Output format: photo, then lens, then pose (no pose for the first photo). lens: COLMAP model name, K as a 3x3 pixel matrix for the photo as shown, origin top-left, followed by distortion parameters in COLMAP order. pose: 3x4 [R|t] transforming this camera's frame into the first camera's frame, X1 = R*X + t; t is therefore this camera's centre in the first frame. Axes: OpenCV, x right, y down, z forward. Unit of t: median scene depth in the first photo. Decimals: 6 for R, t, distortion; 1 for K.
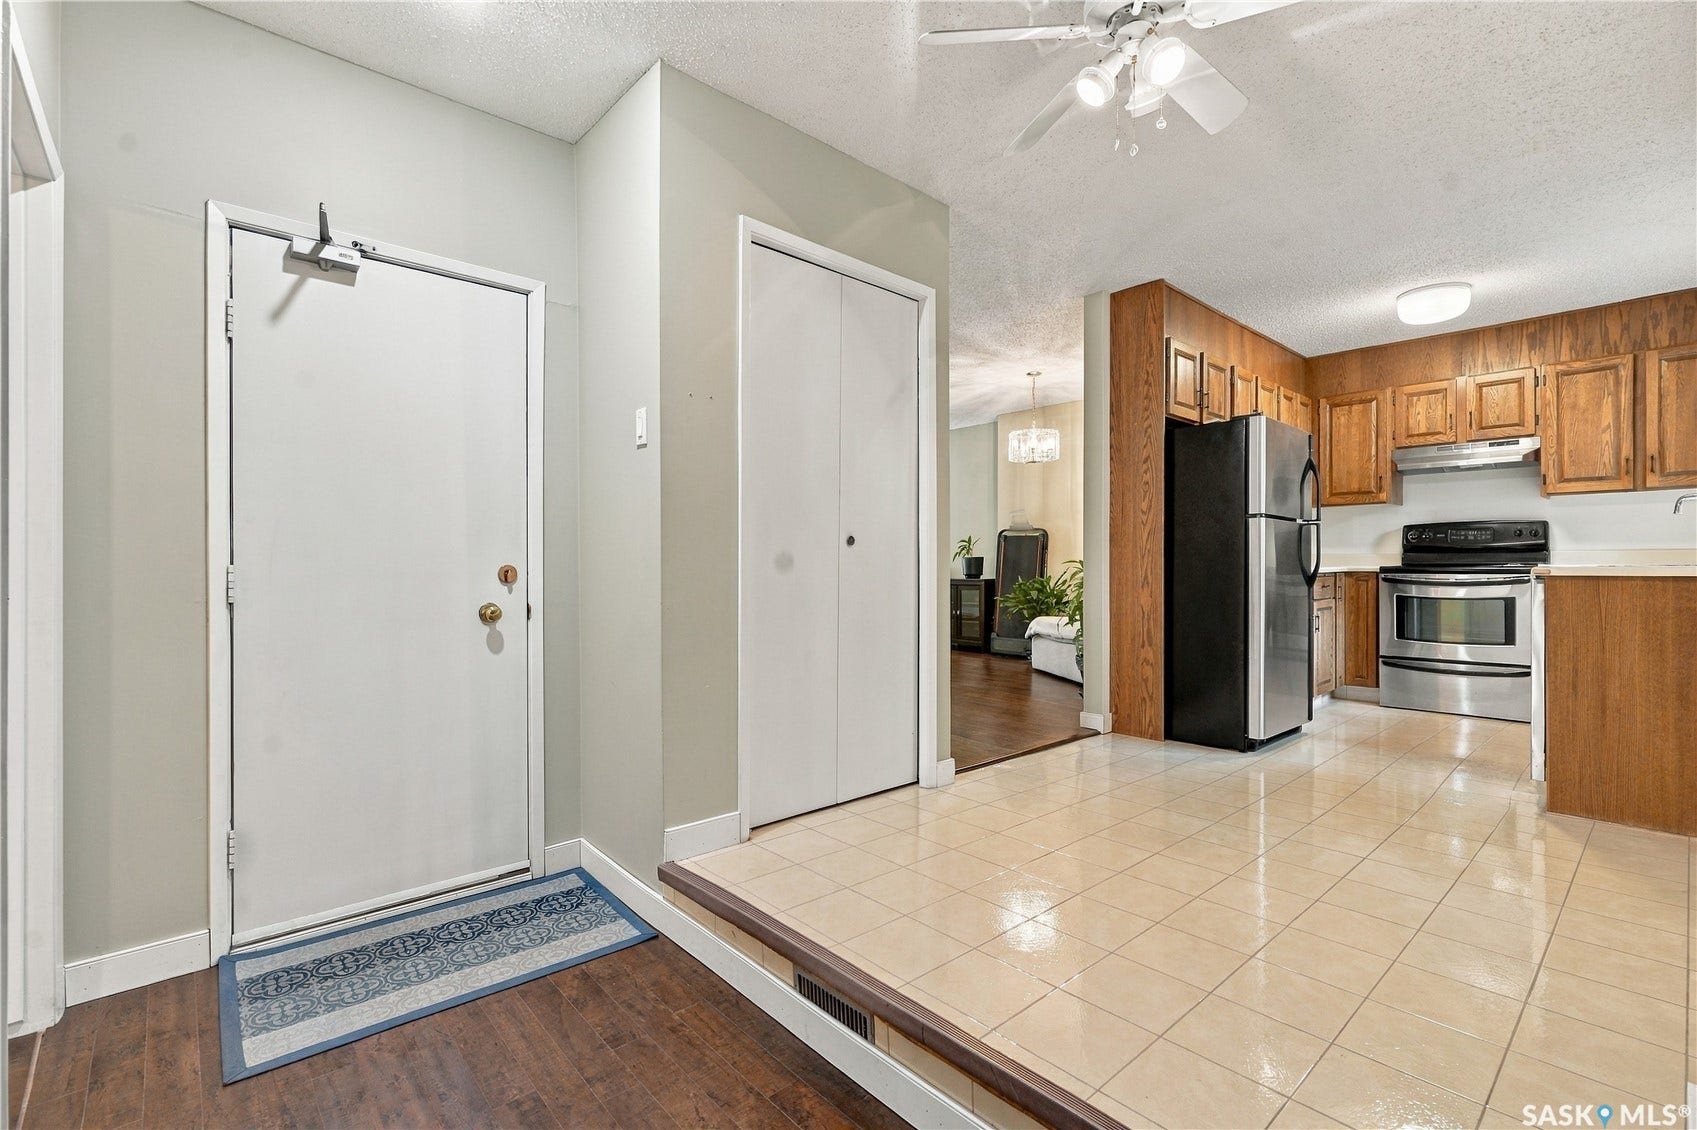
lens RADIAL K [[765.7, 0, 848.8], [0, 765.7, 563.9], [0, 0, 1]] dist [-0.004155, 0.002983]
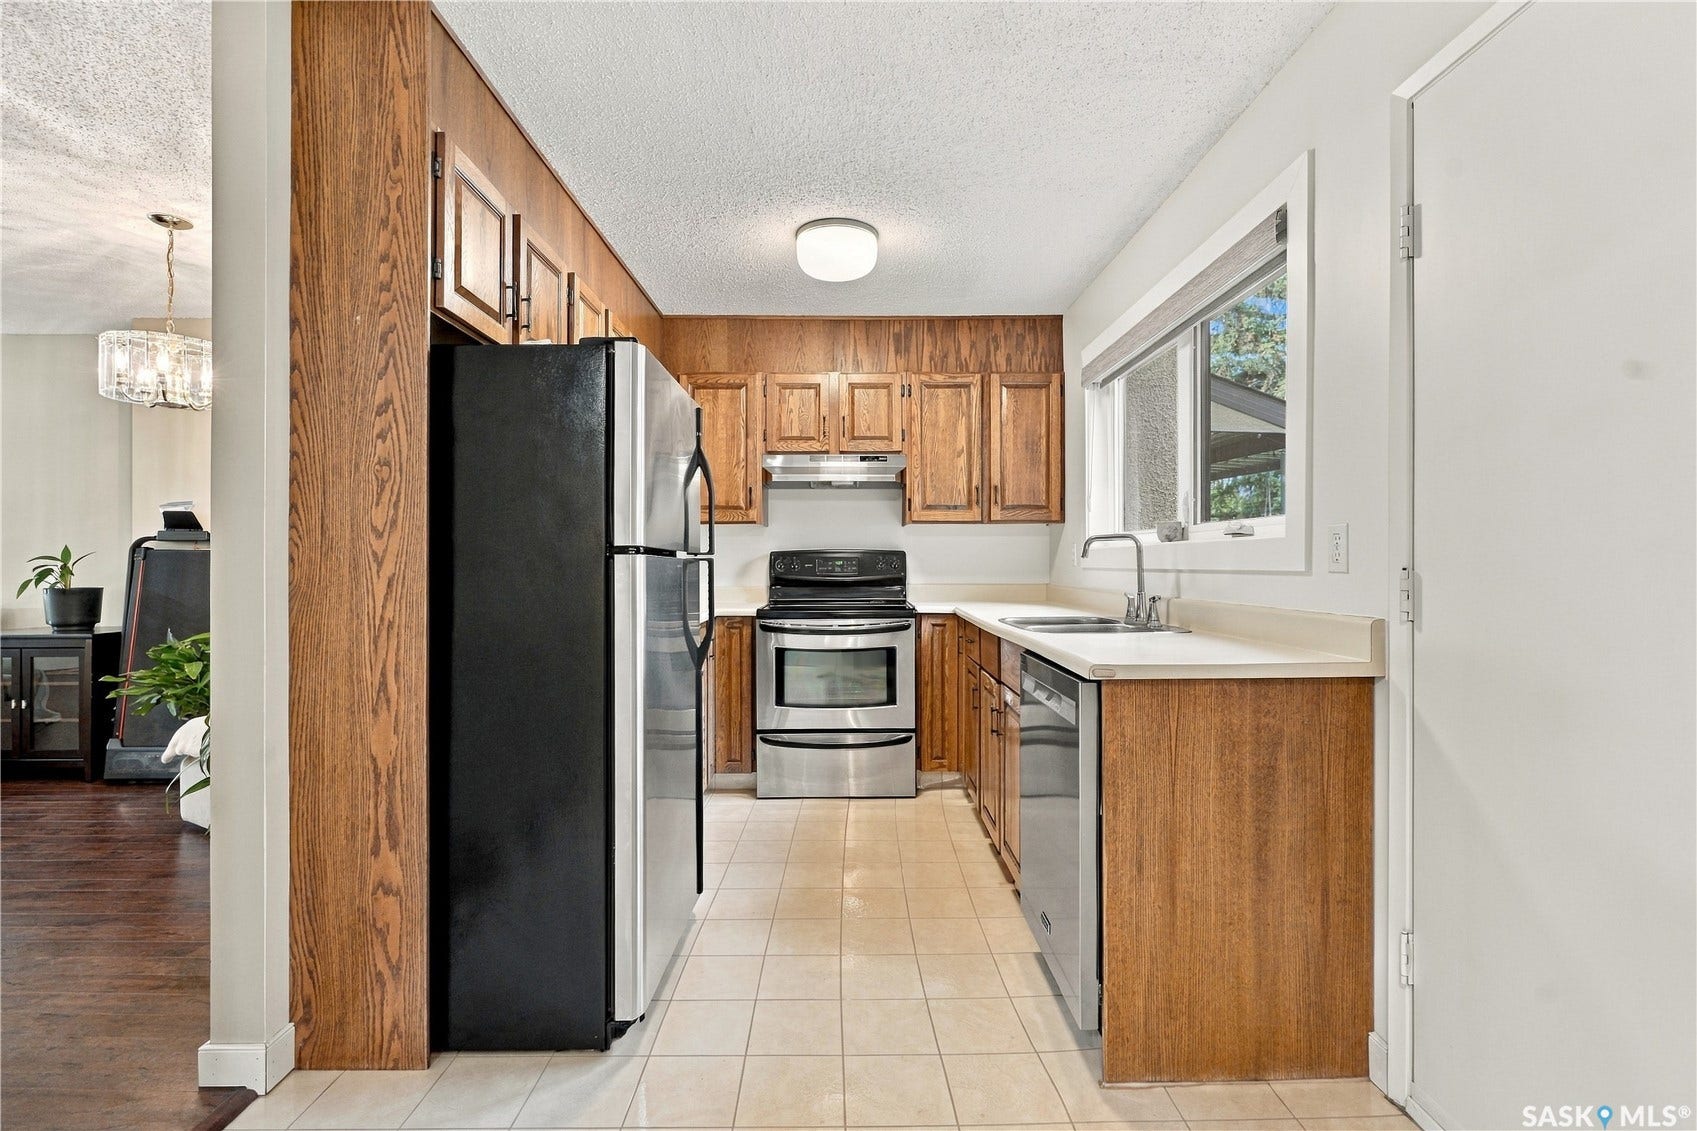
lens RADIAL K [[765.7, 0, 854.4], [0, 765.7, 563.4], [0, 0, 1]] dist [-0.004155, 0.002983]
pose [[0.664621, -0.000841, 0.747180, 0.217693], [0.000376, 1.000000, 0.000791, -0.044286], [-0.747180, -0.000244, 0.664621, 0.465987]]
